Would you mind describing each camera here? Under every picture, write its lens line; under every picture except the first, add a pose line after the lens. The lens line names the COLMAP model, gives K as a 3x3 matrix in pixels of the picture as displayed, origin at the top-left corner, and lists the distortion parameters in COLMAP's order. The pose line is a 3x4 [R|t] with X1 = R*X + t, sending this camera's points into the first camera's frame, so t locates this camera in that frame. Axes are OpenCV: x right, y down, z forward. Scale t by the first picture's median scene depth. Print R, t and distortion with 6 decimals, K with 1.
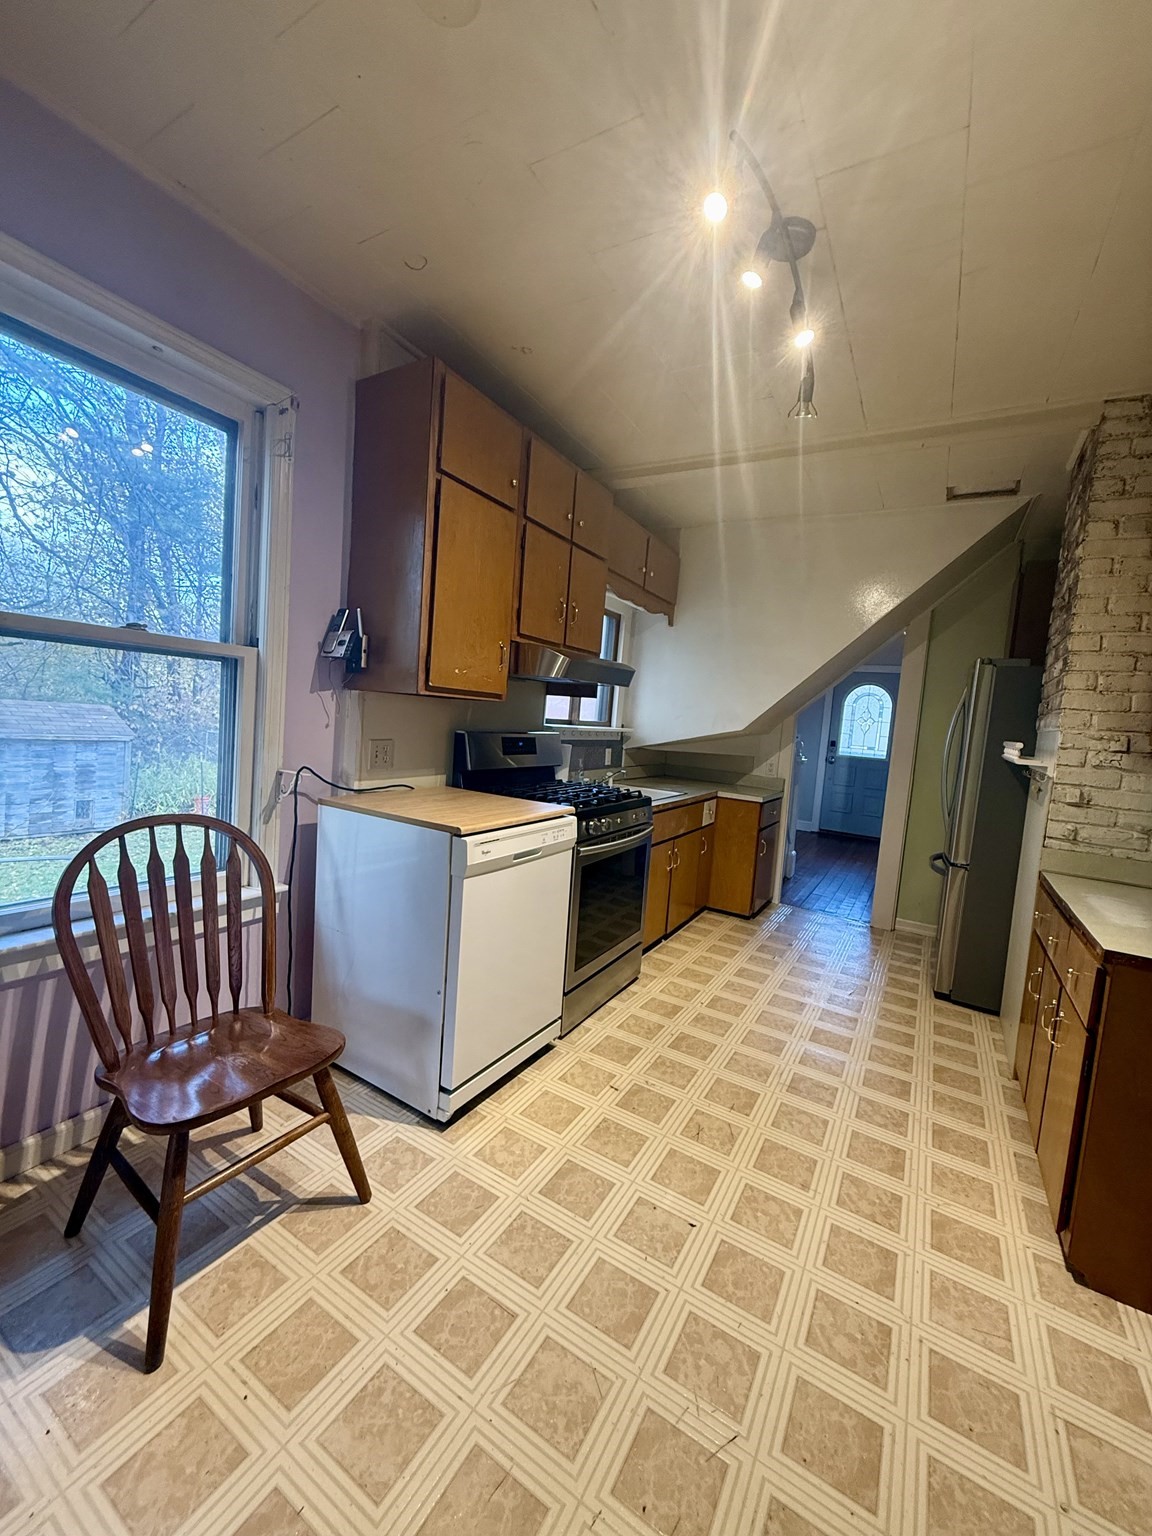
lens RADIAL K [[607.5, 0, 576.0], [0, 607.5, 768.0], [0, 0, 1]] dist [-0.000001, -0.000185]
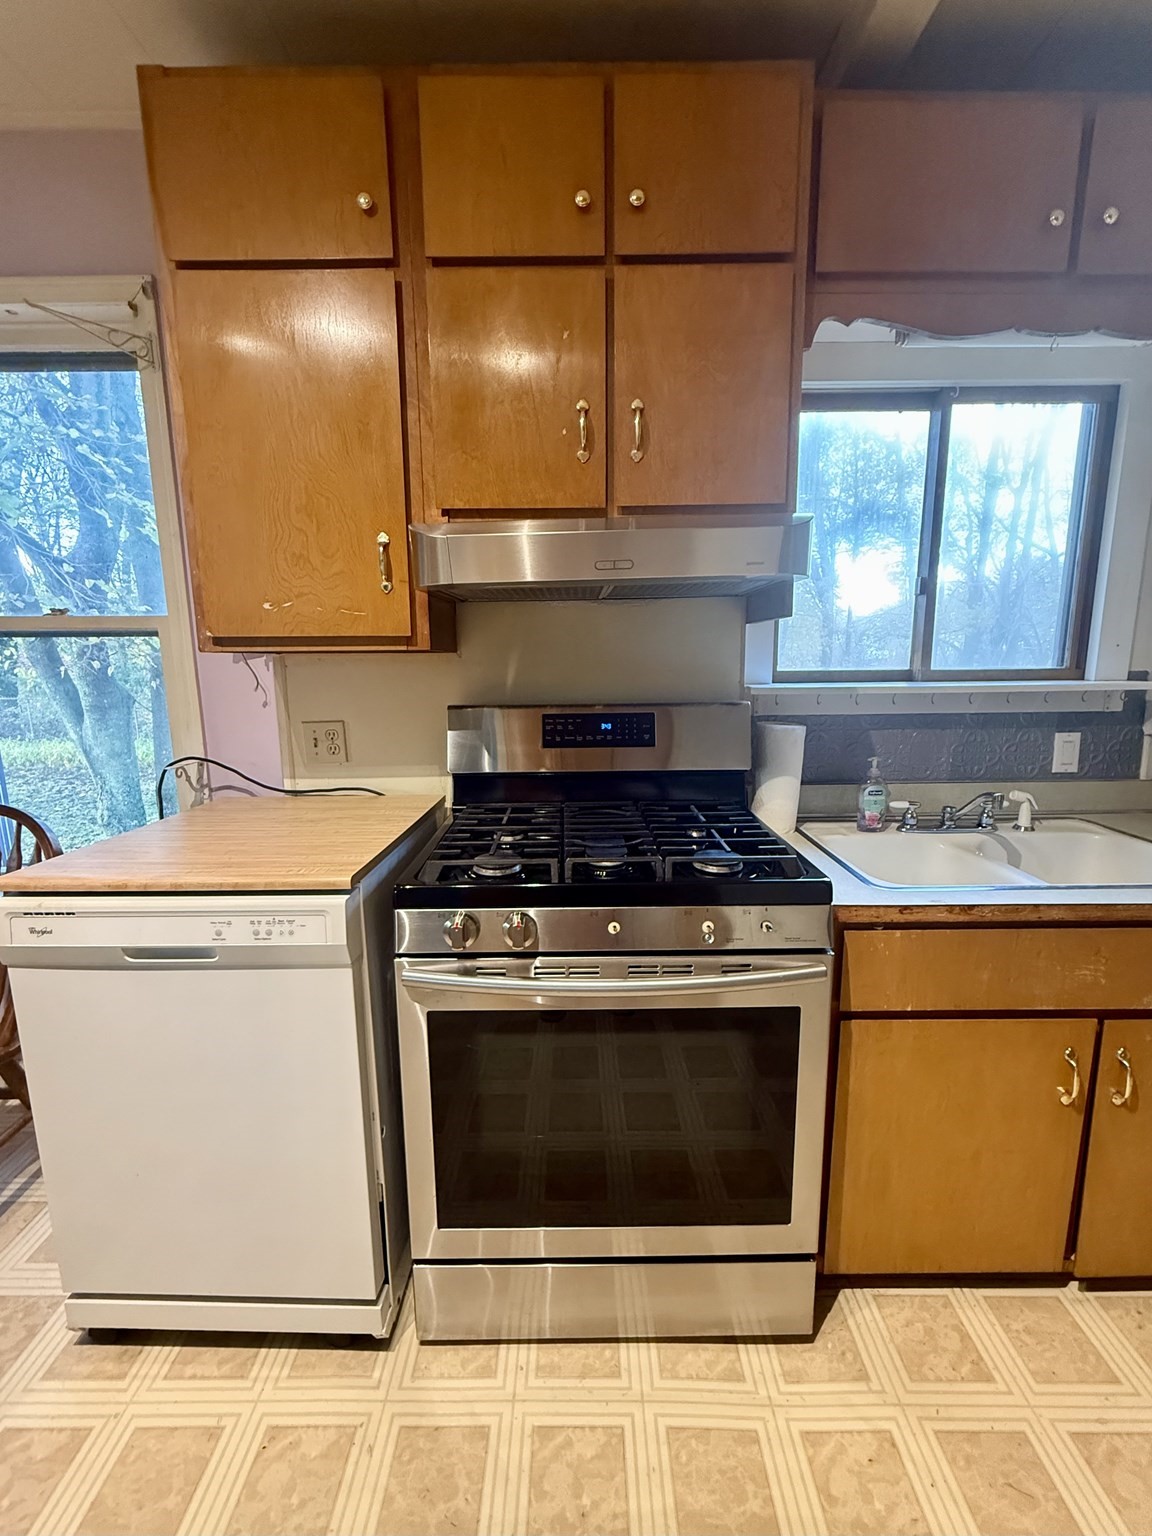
lens RADIAL K [[624.1, 0, 576.0], [0, 624.1, 768.0], [0, 0, 1]] dist [-0.001954, -0.000290]
pose [[0.507194, 0.065338, -0.859352, 0.319332], [-0.026732, 0.997835, 0.060090, -0.031464], [0.861417, -0.007505, 0.507842, 0.627254]]
